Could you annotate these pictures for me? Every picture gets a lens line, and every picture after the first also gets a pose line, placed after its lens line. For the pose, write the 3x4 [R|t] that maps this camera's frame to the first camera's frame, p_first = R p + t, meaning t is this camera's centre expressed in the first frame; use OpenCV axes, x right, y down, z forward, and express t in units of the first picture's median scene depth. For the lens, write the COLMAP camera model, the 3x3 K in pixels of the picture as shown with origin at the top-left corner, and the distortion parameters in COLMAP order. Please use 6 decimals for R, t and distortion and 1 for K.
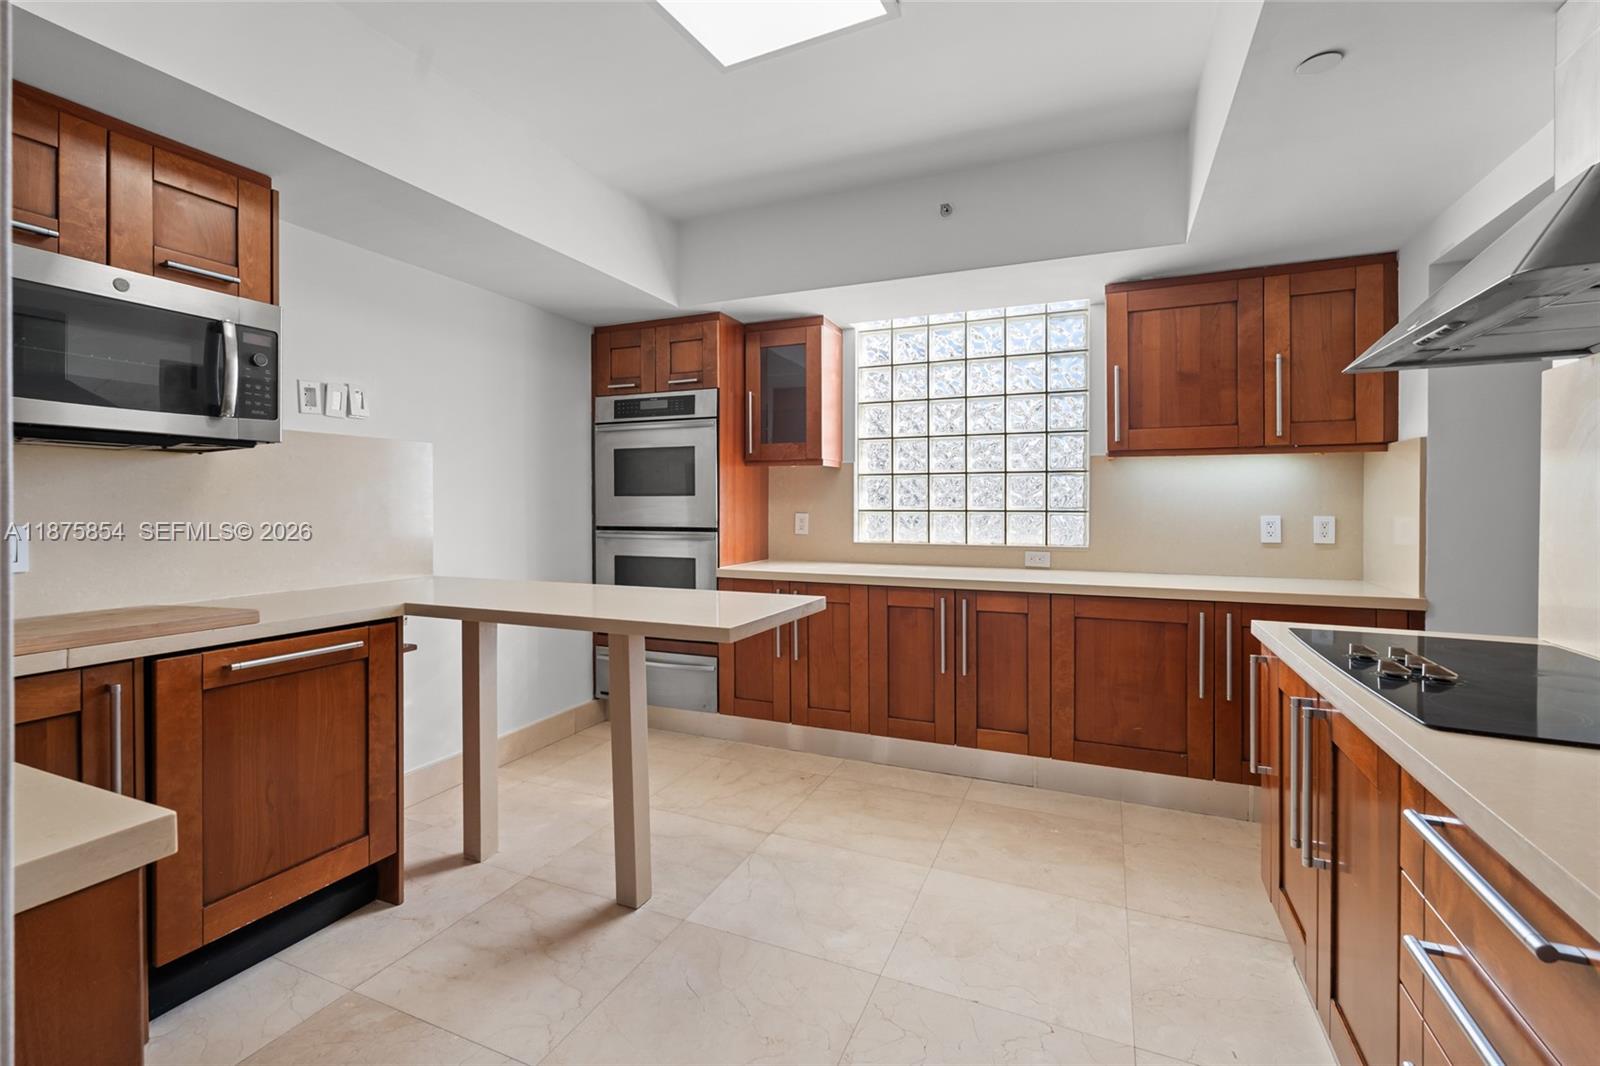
lens RADIAL K [[709.0, 0, 805.2], [0, 709.0, 502.0], [0, 0, 1]] dist [-0.004881, 0.000509]
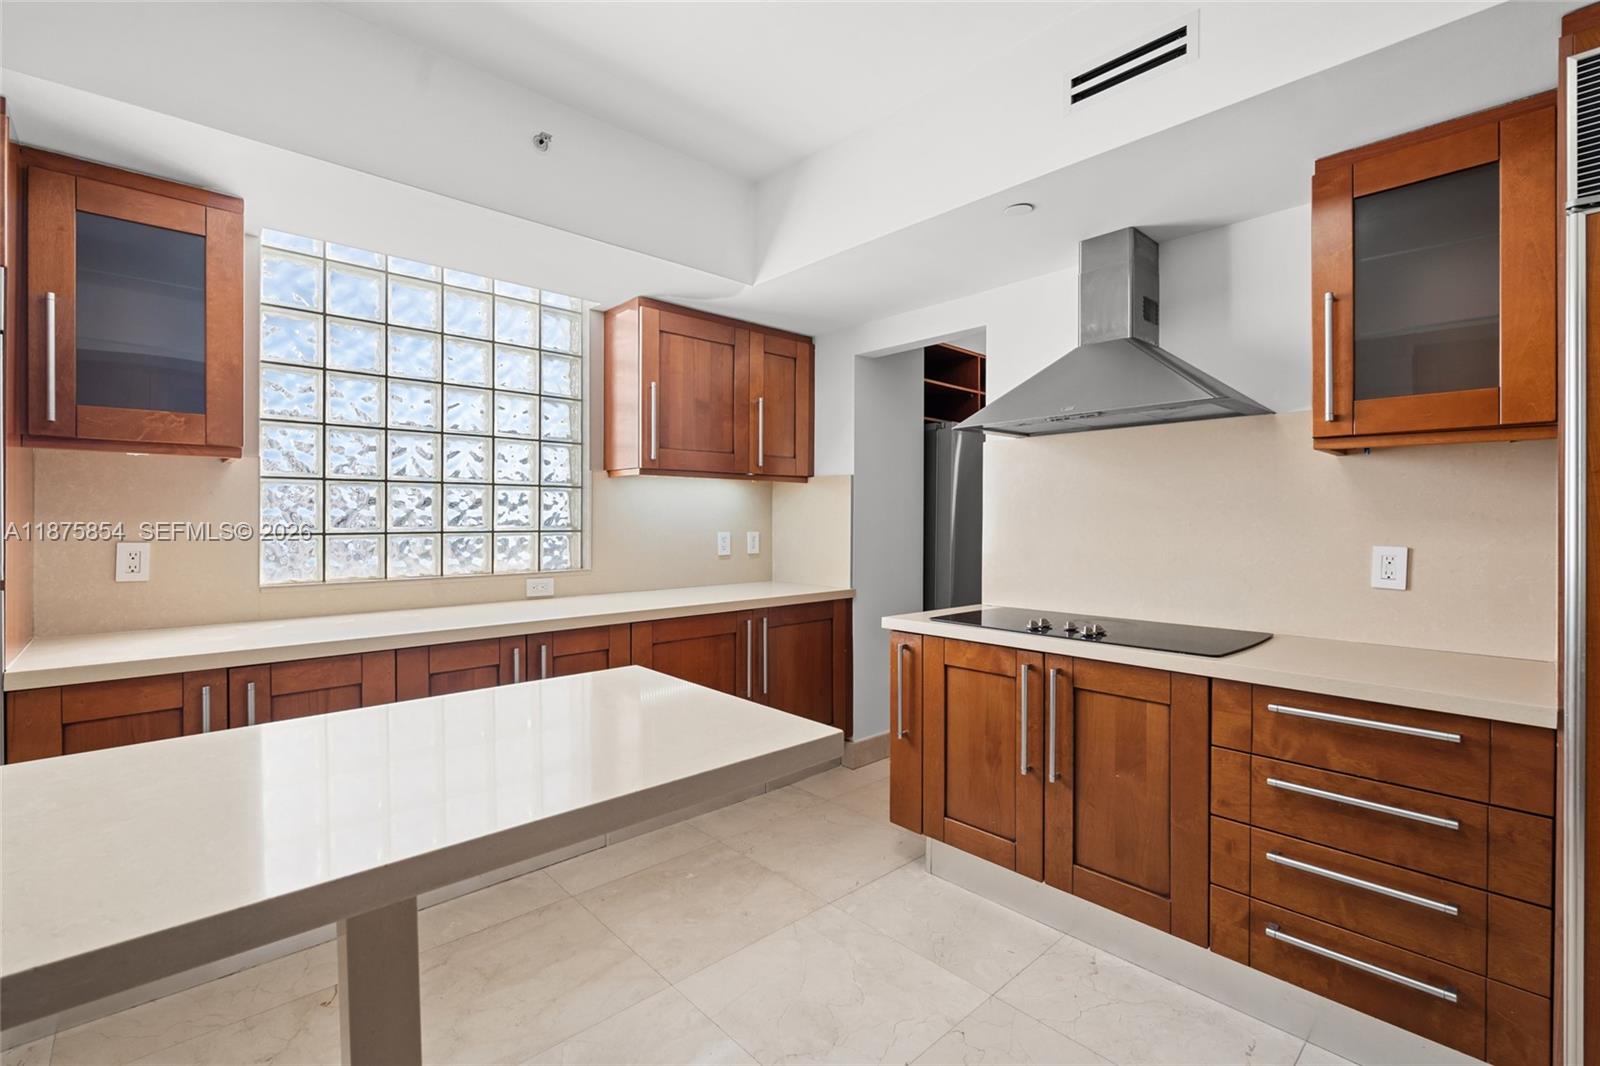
lens RADIAL K [[709.0, 0, 751.0], [0, 709.0, 520.0], [0, 0, 1]] dist [-0.004881, 0.000509]
pose [[0.420382, -0.002711, 0.907343, -0.409535], [0.000003, 0.999996, 0.002986, -0.004761], [-0.907347, -0.001252, 0.420380, 0.481179]]
